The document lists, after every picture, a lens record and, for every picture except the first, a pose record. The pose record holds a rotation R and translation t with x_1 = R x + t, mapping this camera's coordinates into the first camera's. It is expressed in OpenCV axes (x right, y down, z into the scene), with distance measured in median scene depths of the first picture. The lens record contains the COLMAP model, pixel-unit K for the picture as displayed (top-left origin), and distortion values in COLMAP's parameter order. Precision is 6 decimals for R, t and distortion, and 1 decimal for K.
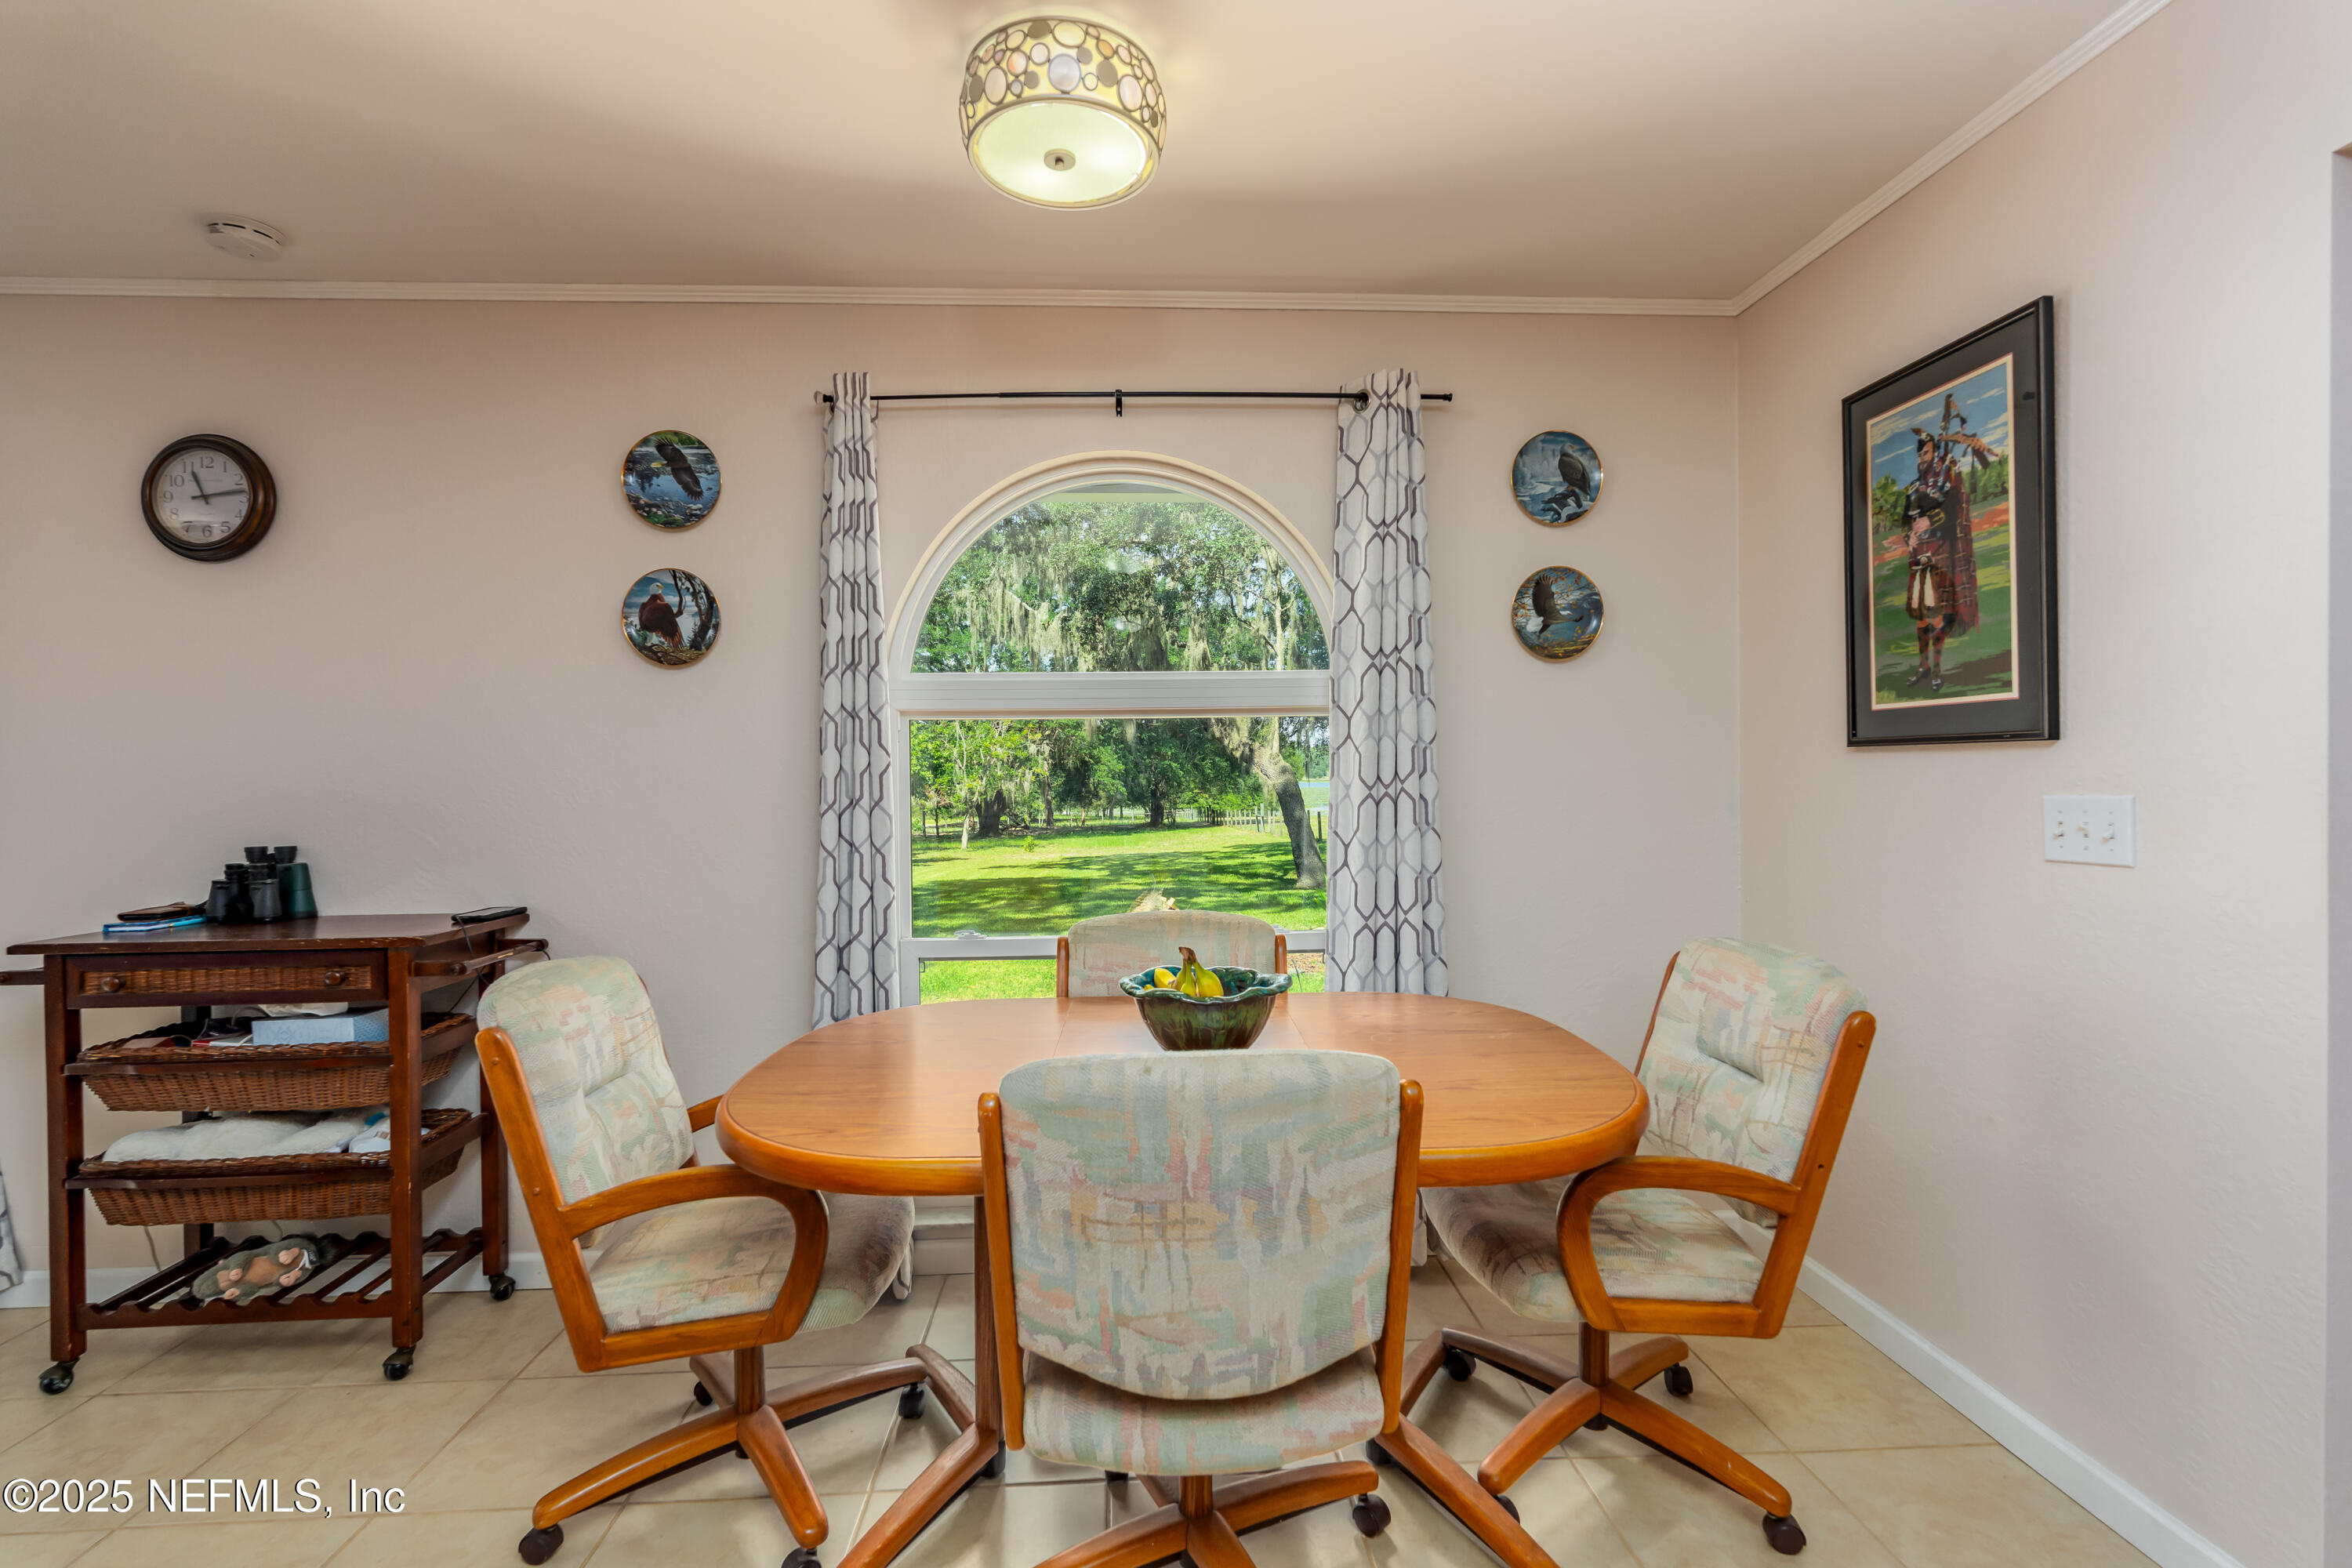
lens RADIAL K [[1027.2, 0, 1182.3], [0, 1027.2, 773.4], [0, 0, 1]] dist [-0.009640, 0.000368]
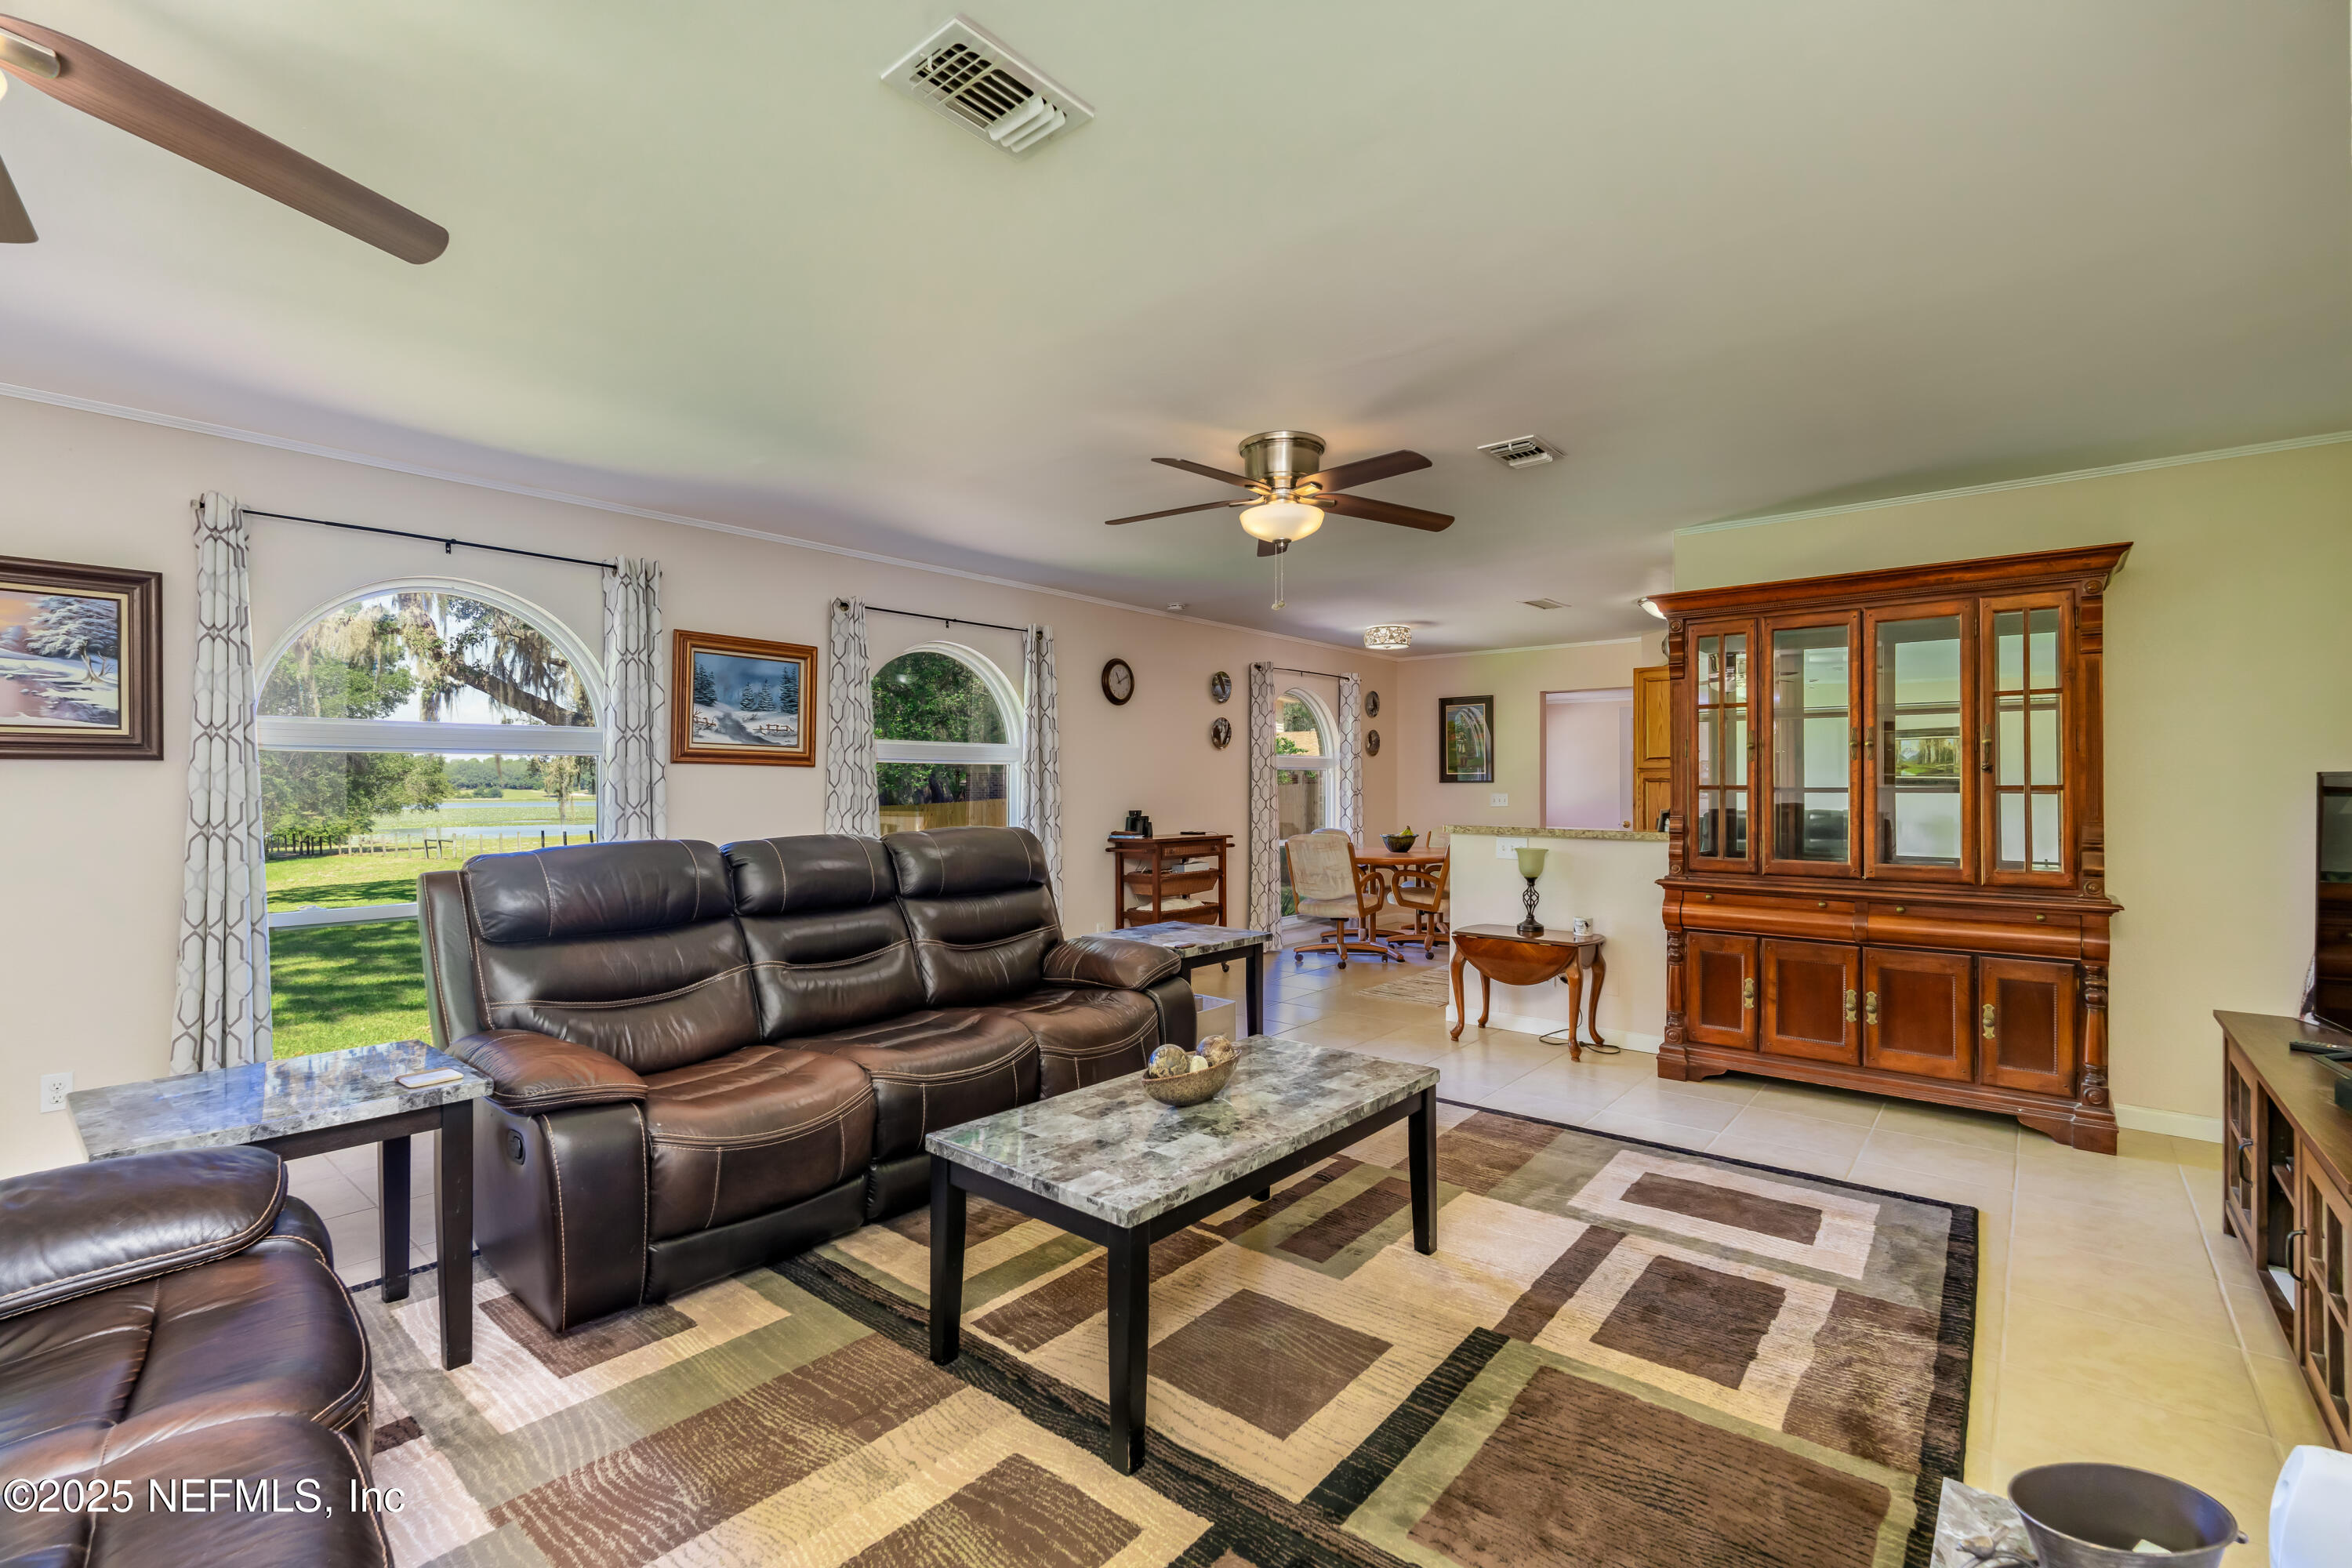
lens RADIAL K [[1027.2, 0, 1184.1], [0, 1027.2, 783.3], [0, 0, 1]] dist [-0.009640, 0.000368]
pose [[0.693122, 0.014762, 0.720669, -2.773255], [-0.008351, 0.999888, -0.012450, 0.037349], [-0.720772, 0.002611, 0.693168, -1.043230]]
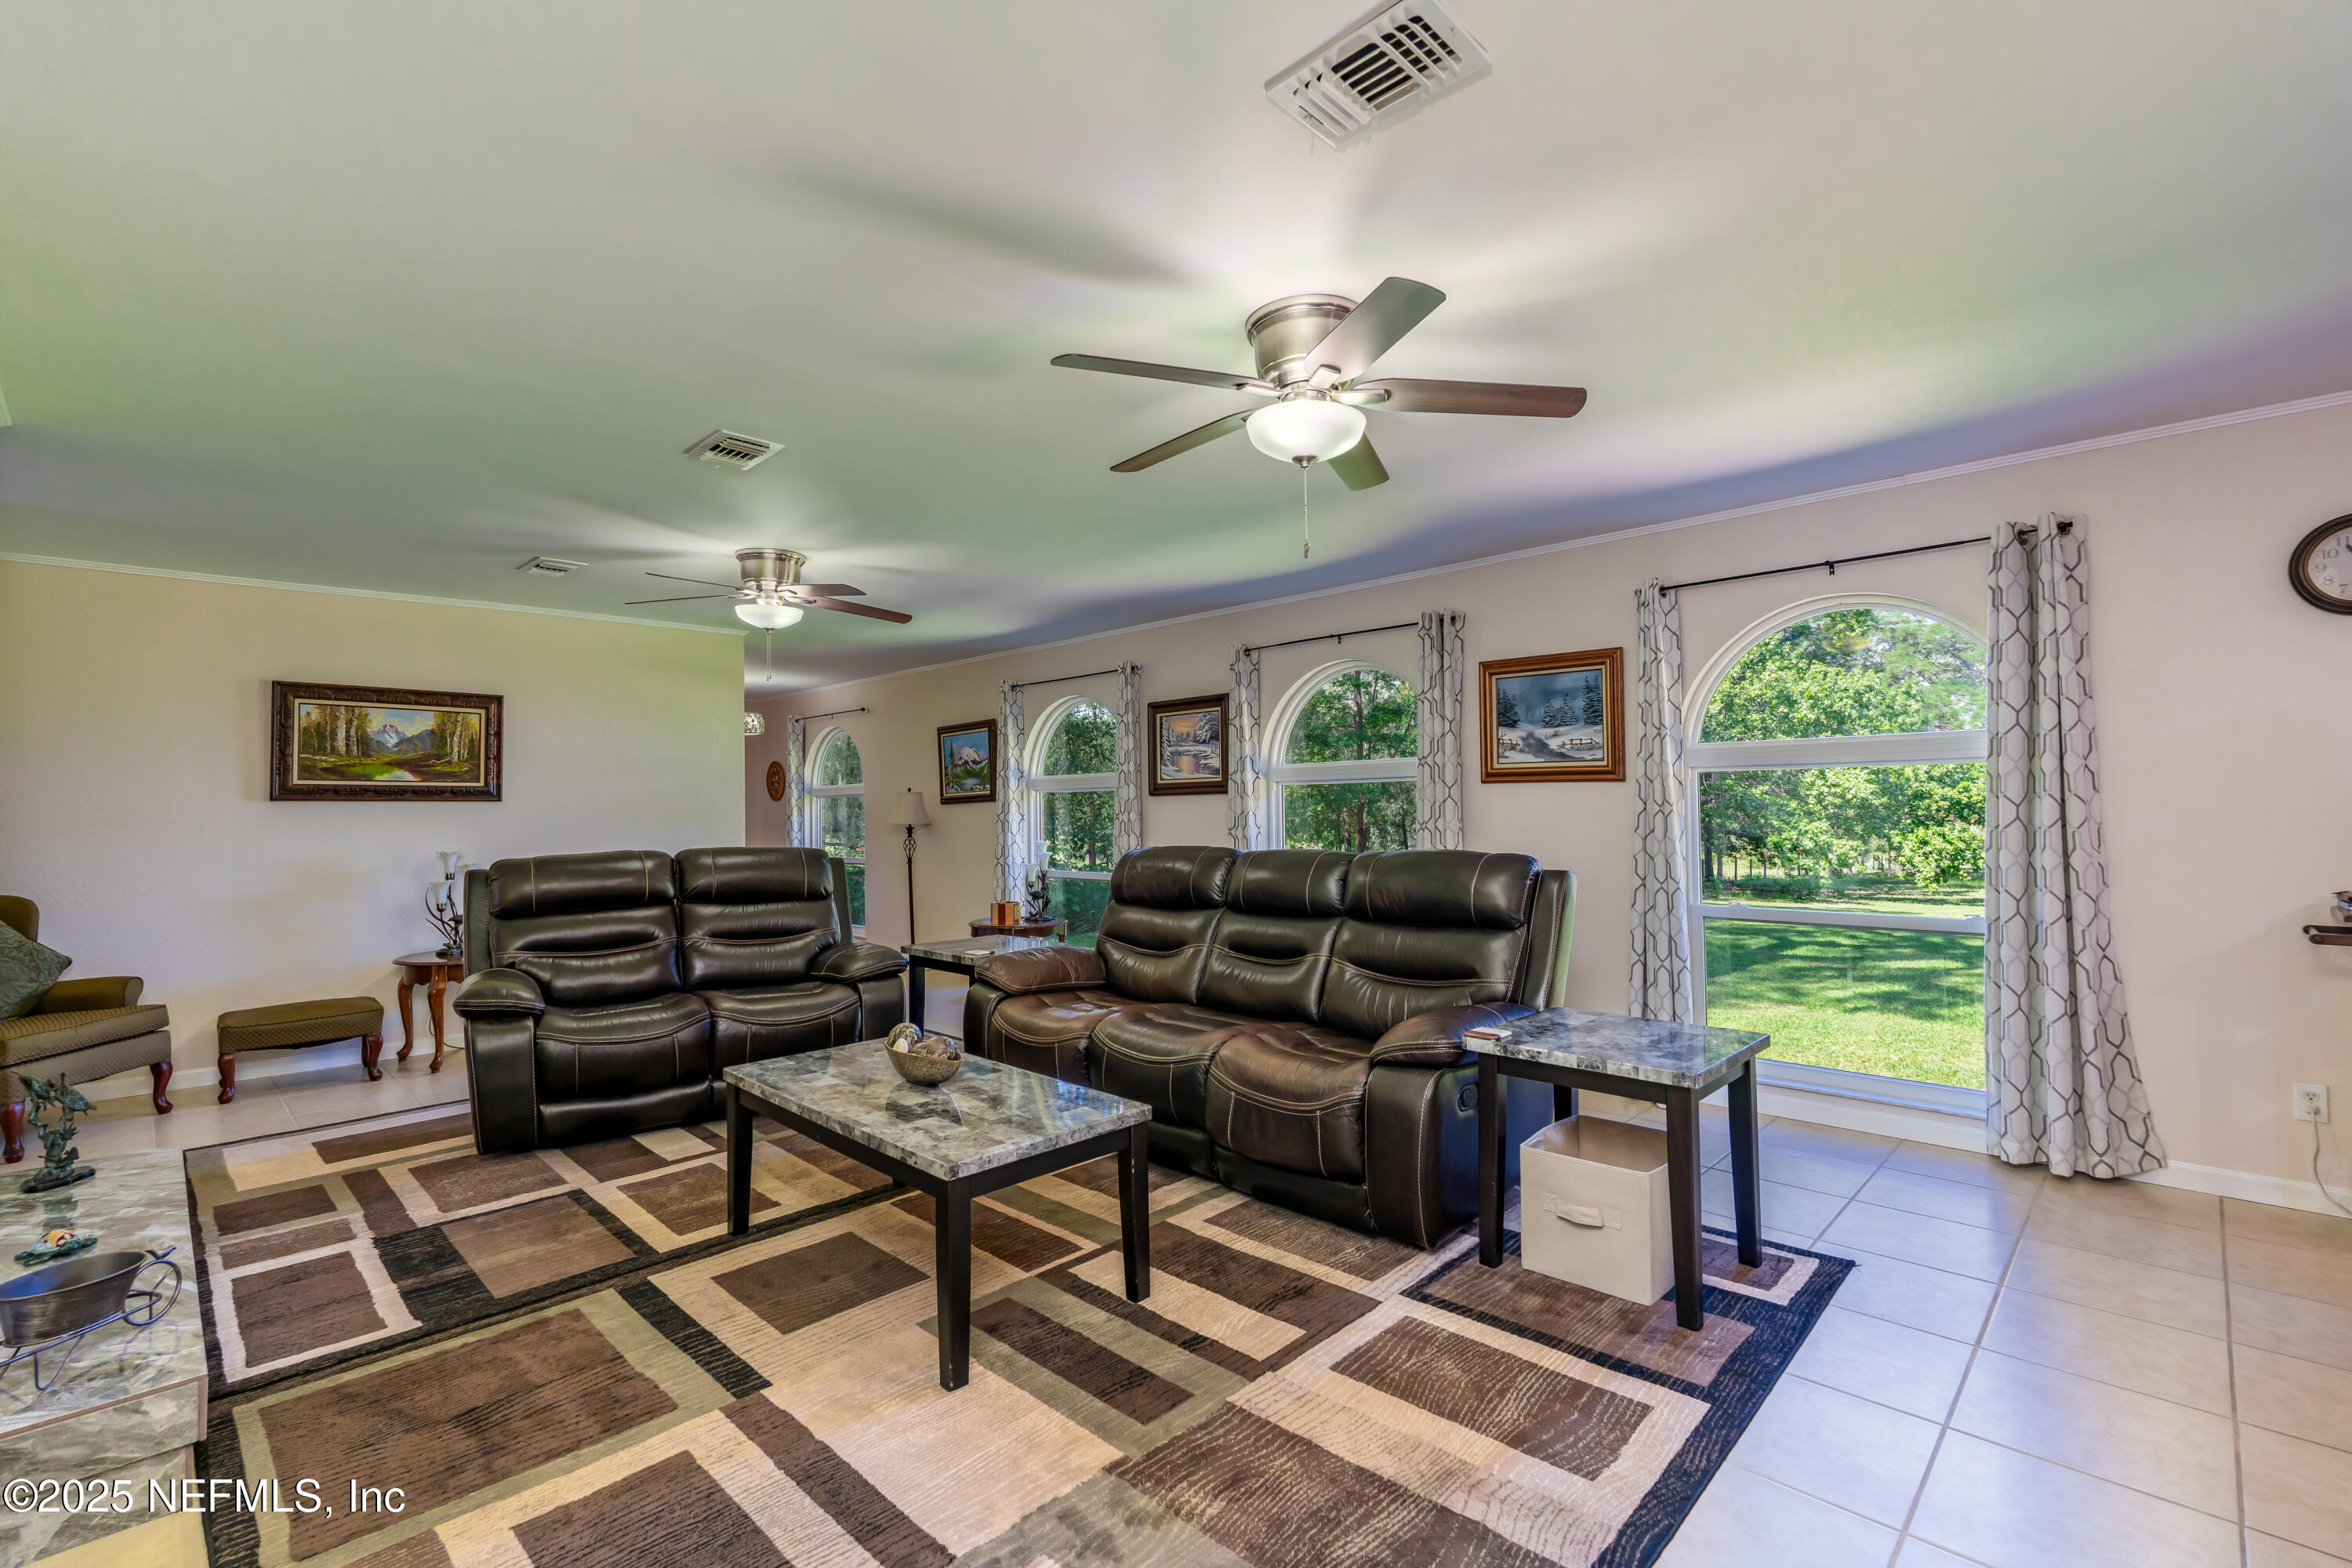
lens RADIAL K [[1027.2, 0, 1165.5], [0, 1027.2, 789.6], [0, 0, 1]] dist [-0.009640, 0.000368]
pose [[0.656627, -0.008693, -0.754166, -0.952044], [0.001545, 0.999947, -0.010182, 0.017530], [0.754214, 0.005521, 0.656605, -0.907779]]
